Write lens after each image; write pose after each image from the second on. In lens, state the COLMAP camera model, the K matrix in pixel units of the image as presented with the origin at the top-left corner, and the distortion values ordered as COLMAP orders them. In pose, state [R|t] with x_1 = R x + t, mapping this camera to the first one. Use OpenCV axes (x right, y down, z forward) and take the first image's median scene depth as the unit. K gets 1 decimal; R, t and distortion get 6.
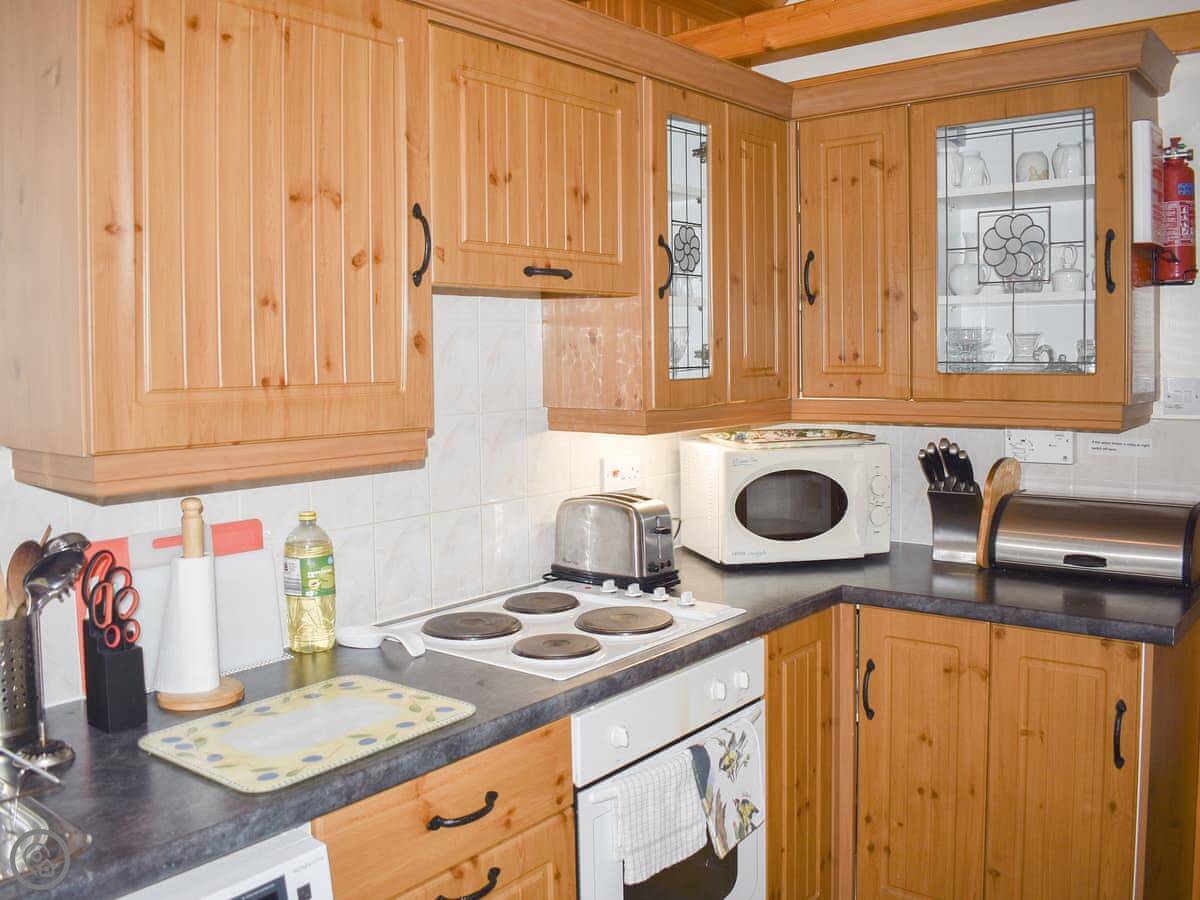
lens RADIAL K [[1091.6, 0, 563.4], [0, 1091.6, 402.3], [0, 0, 1]] dist [-0.082607, 0.017001]
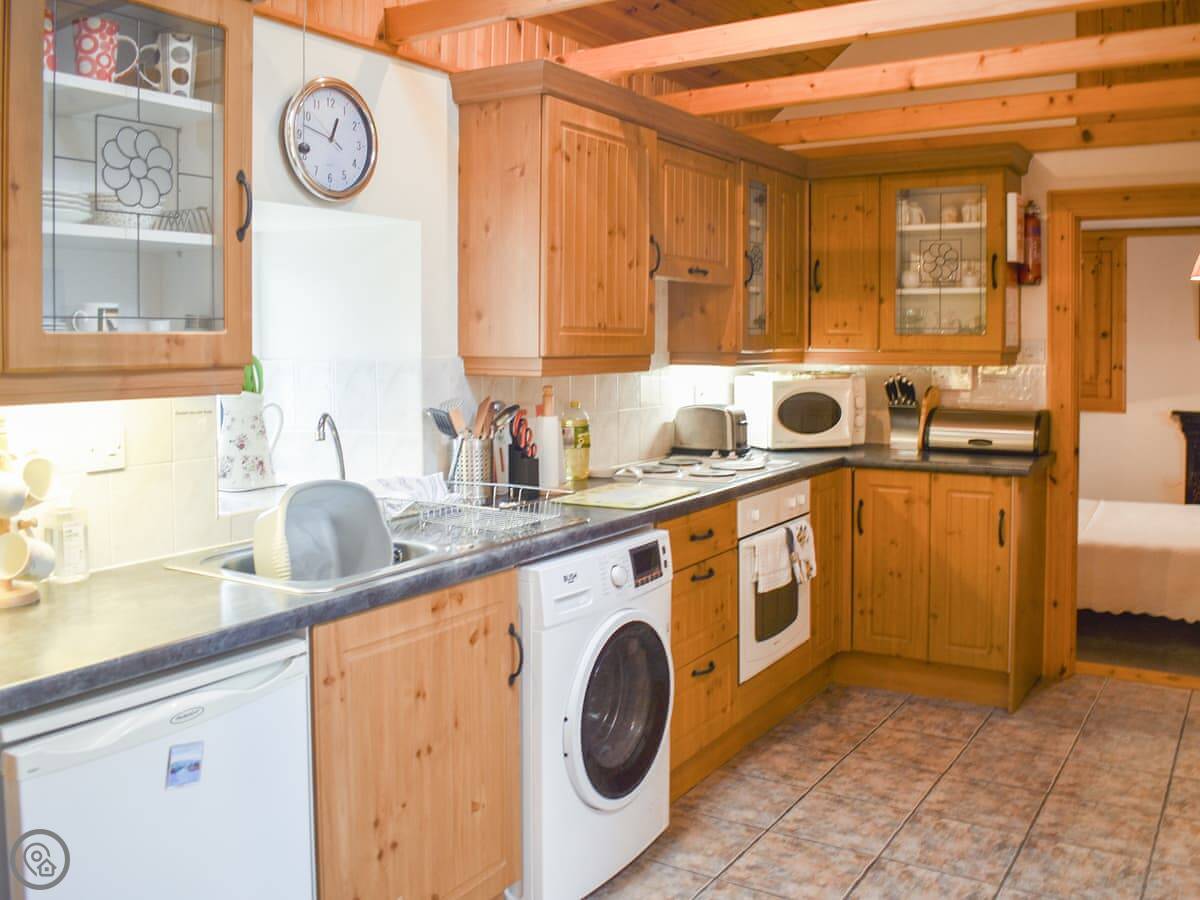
lens RADIAL K [[1115.3, 0, 600.7], [0, 1115.3, 374.3], [0, 0, 1]] dist [-0.056609, -0.001563]
pose [[0.989469, 0.009278, 0.144447, -0.476273], [-0.007146, 0.999858, -0.015271, 0.086381], [-0.144568, 0.014078, 0.989395, -0.861196]]
